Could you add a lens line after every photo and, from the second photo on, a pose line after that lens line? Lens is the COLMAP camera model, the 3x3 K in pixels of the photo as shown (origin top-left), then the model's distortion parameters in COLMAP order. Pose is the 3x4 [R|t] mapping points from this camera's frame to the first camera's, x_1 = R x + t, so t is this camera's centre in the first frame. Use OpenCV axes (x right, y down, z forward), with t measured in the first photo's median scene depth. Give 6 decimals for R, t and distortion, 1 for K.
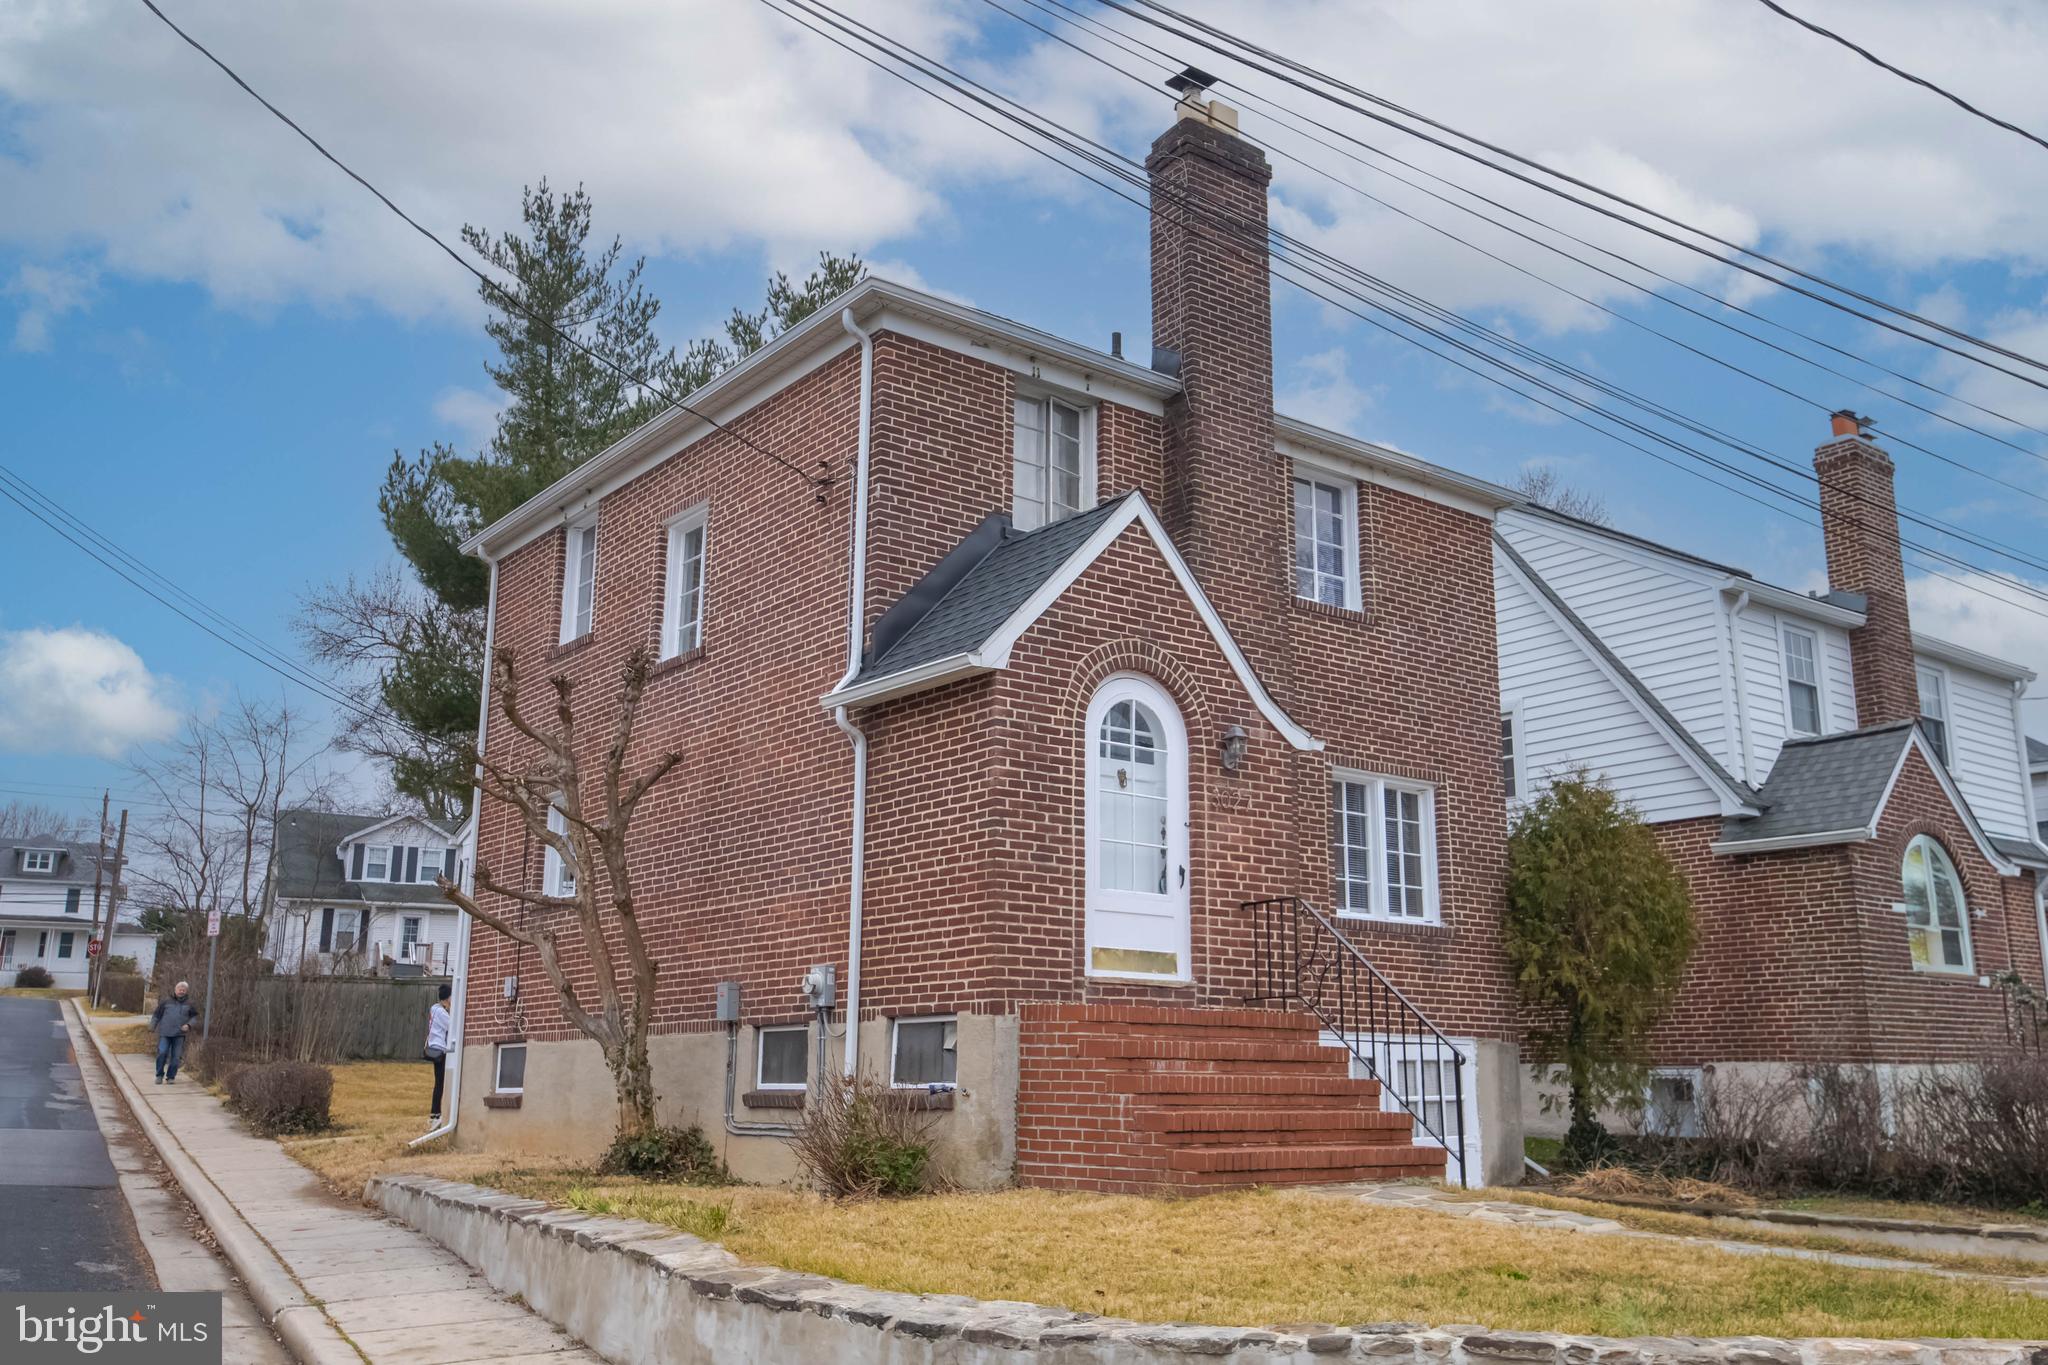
lens RADIAL K [[1756.3, 0, 1034.4], [0, 1756.3, 677.4], [0, 0, 1]] dist [0.033318, 0.015141]
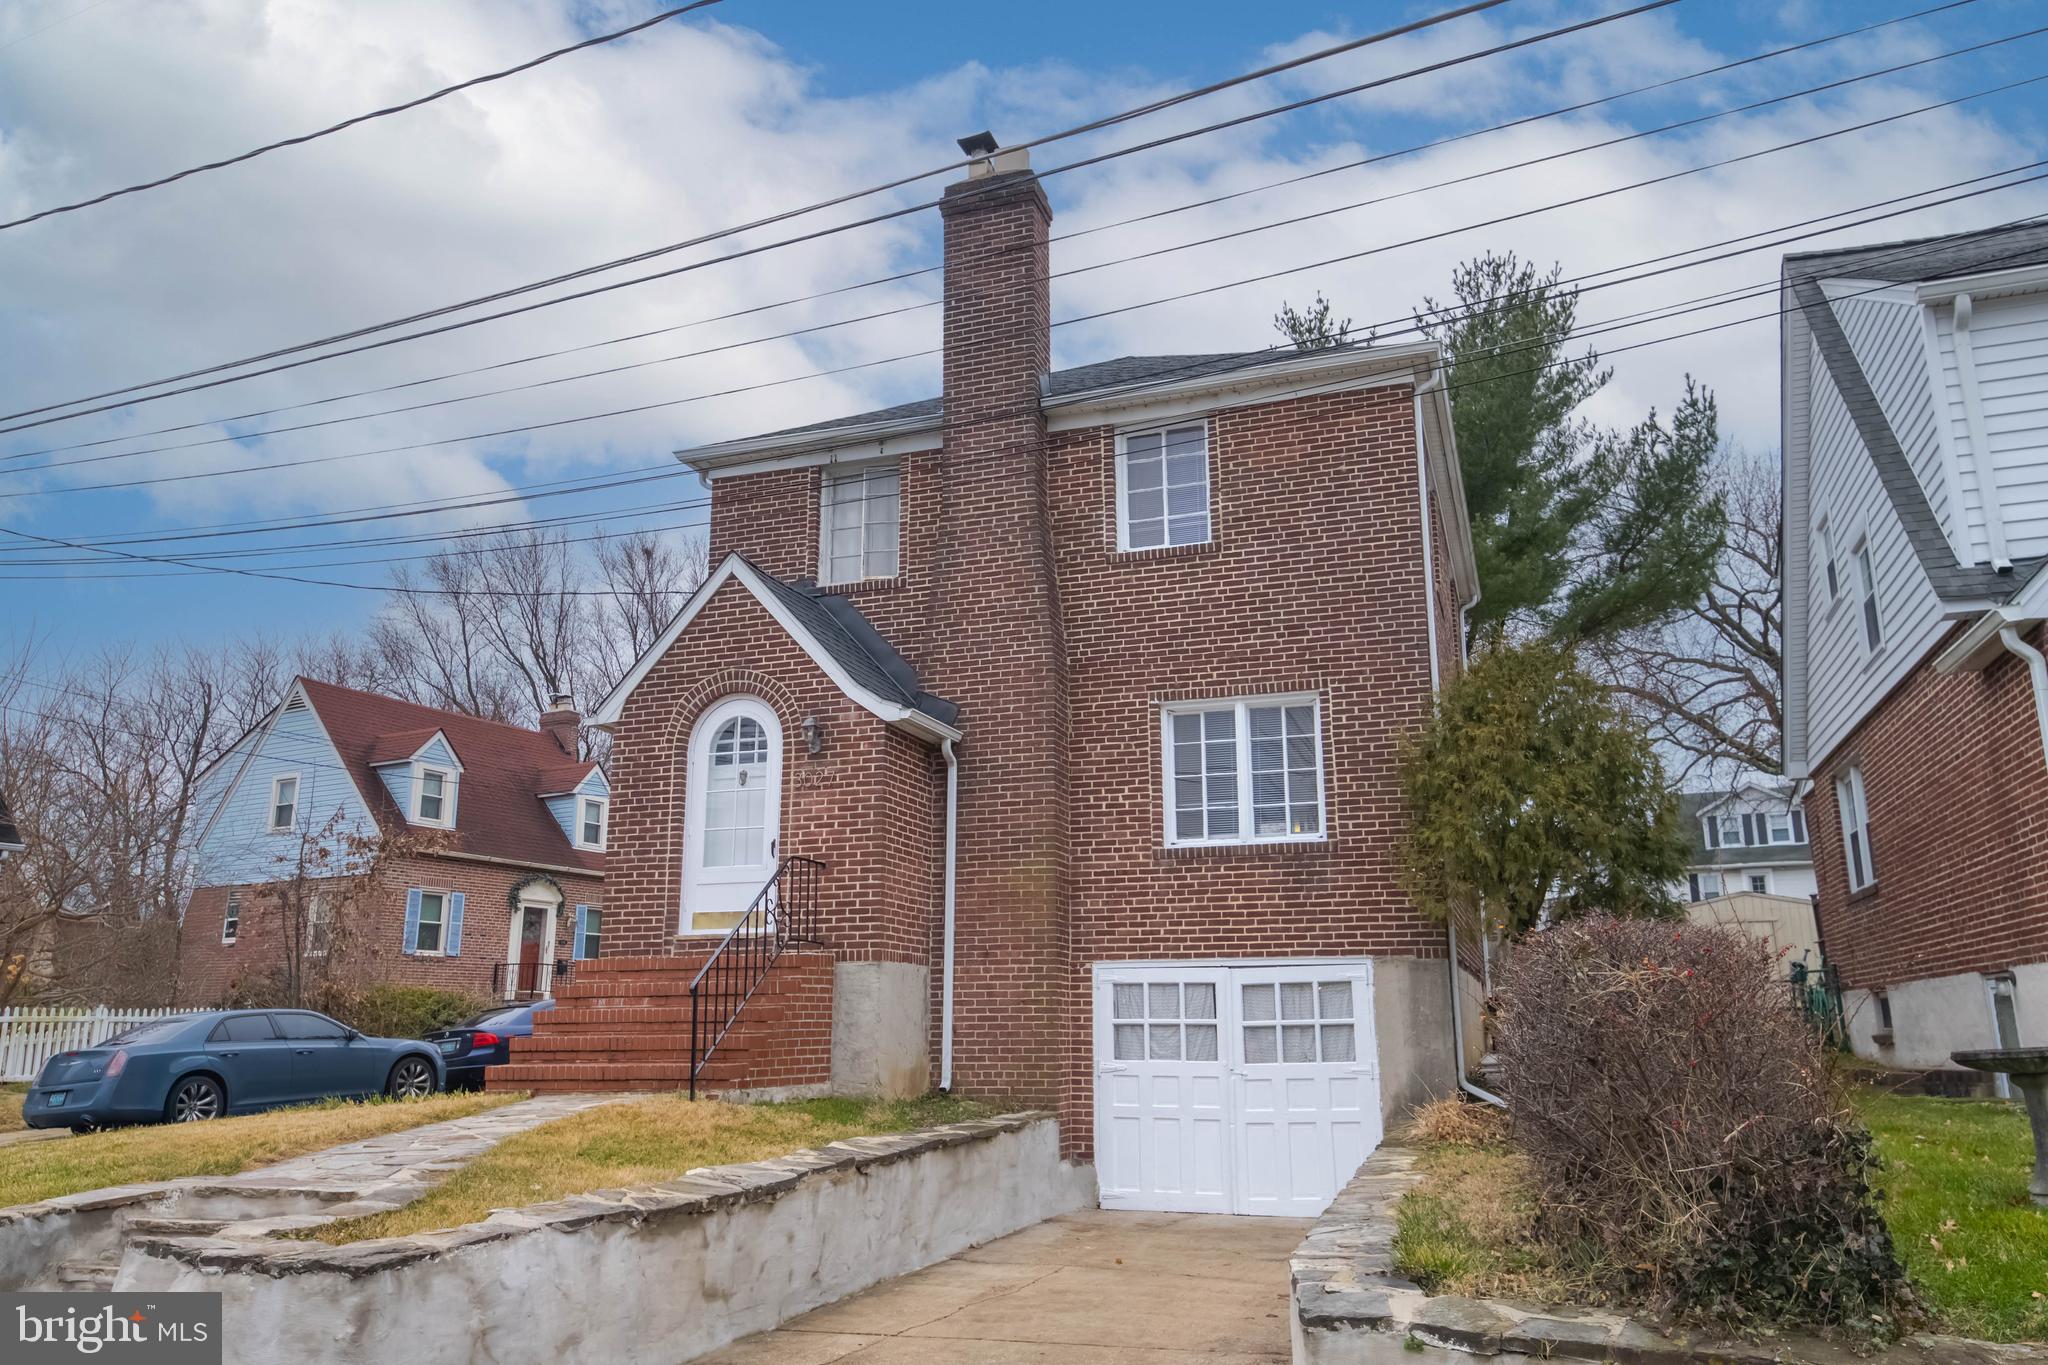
lens RADIAL K [[1463.5, 0, 1035.3], [0, 1463.5, 683.4], [0, 0, 1]] dist [0.013816, 0.001622]
pose [[0.545613, -0.202338, -0.813244, 1.024316], [0.199547, 0.973871, -0.108425, 0.145202], [0.813934, -0.103123, 0.571732, 0.557224]]
